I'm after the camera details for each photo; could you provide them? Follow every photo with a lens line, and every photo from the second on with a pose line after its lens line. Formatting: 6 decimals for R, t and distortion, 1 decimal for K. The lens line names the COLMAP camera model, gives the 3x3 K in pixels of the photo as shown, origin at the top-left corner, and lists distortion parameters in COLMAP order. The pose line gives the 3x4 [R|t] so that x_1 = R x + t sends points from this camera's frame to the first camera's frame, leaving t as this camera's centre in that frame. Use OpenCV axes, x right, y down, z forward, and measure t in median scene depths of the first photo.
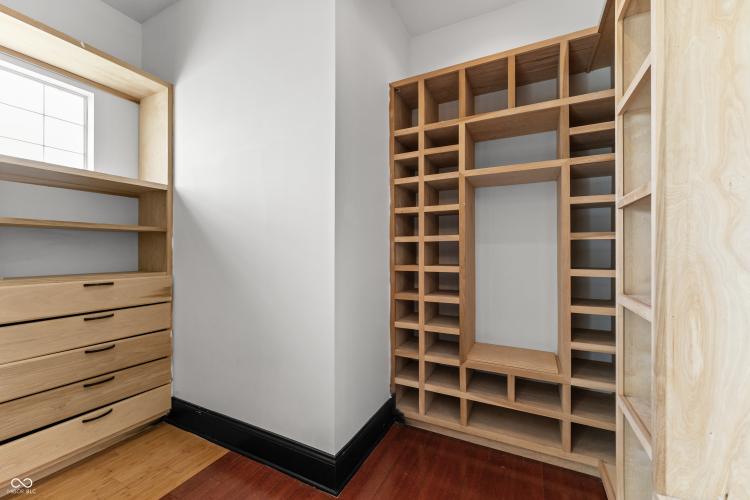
lens RADIAL K [[304.6, 0, 373.2], [0, 304.6, 249.4], [0, 0, 1]] dist [0.000574, 0.000702]
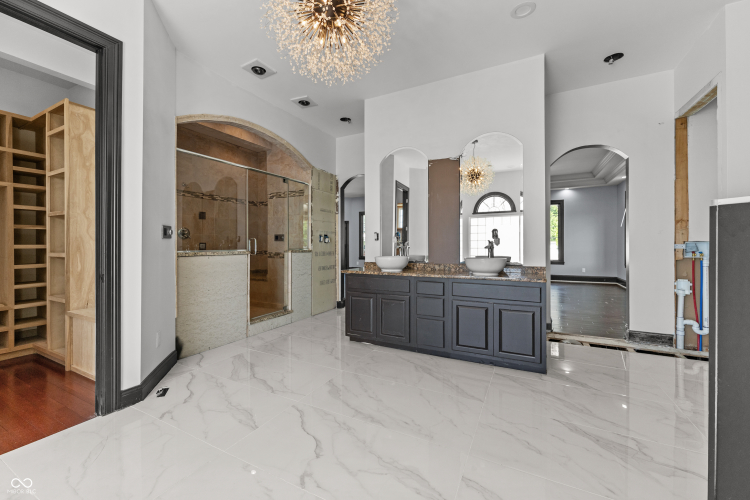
lens RADIAL K [[304.6, 0, 372.5], [0, 304.6, 244.0], [0, 0, 1]] dist [0.000574, 0.000702]
pose [[0.011031, -0.004954, 0.999927, -2.133202], [-0.001018, 0.999987, 0.004966, 0.091448], [-0.999939, -0.001073, 0.011026, -2.139778]]
